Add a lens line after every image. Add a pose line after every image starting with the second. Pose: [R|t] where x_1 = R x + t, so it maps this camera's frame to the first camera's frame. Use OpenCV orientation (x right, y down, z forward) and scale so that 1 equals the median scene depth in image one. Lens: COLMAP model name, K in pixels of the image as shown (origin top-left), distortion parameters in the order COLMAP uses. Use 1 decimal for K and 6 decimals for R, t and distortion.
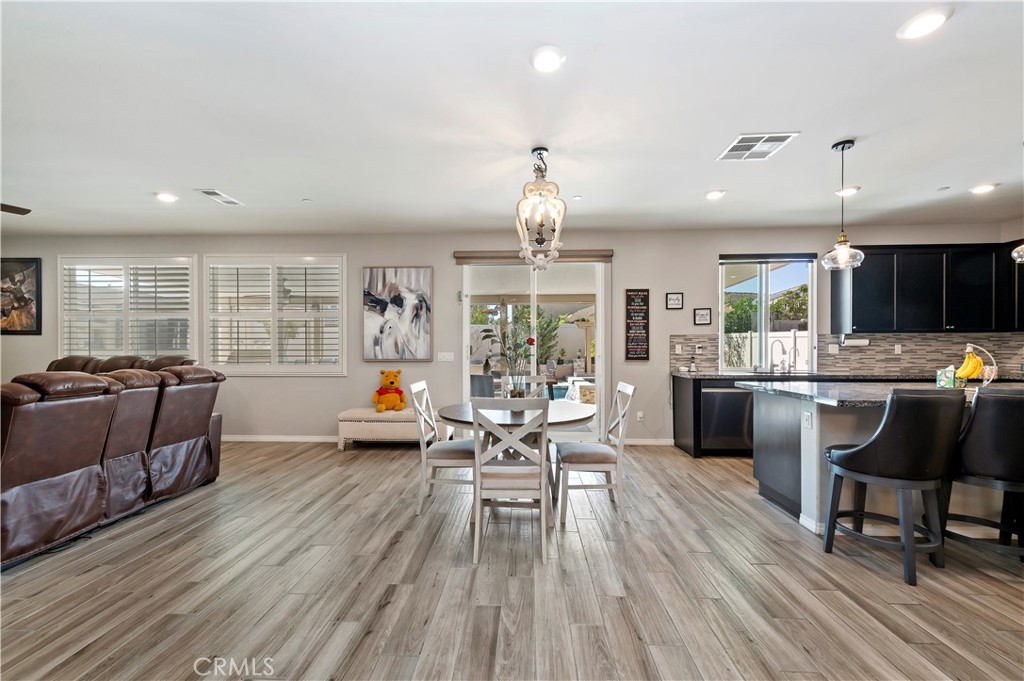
lens RADIAL K [[409.5, 0, 510.2], [0, 409.5, 344.3], [0, 0, 1]] dist [0.012067, -0.004713]
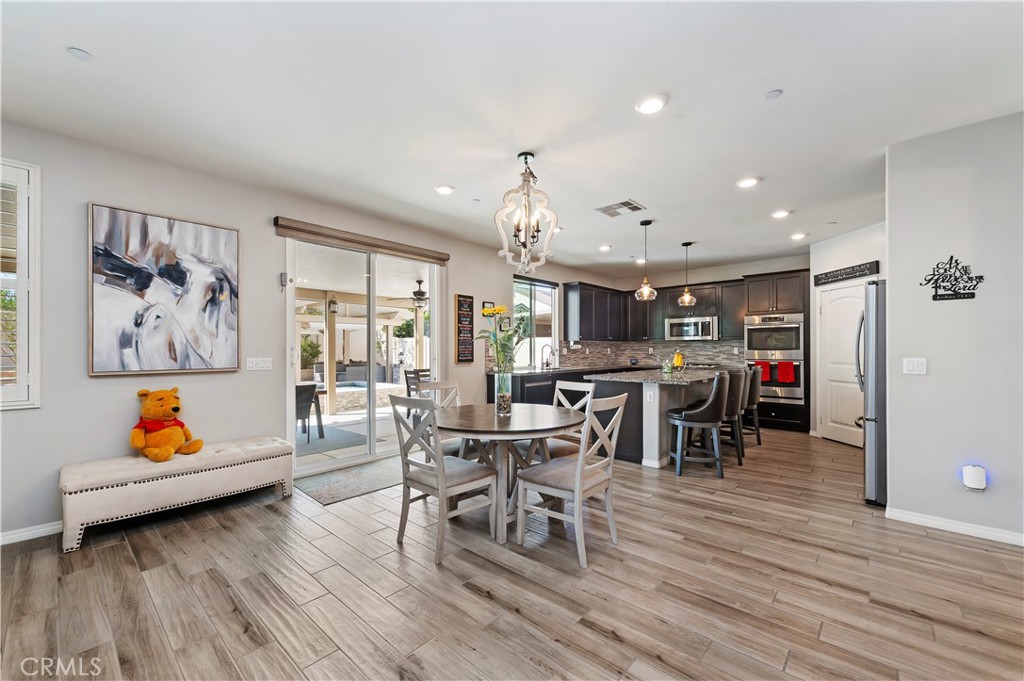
lens RADIAL K [[409.5, 0, 506.1], [0, 409.5, 350.9], [0, 0, 1]] dist [0.012067, -0.004713]
pose [[0.641611, -0.002294, 0.767027, -0.440516], [-0.004085, 0.999971, 0.006408, 0.002130], [-0.767019, -0.007245, 0.641583, 0.235020]]
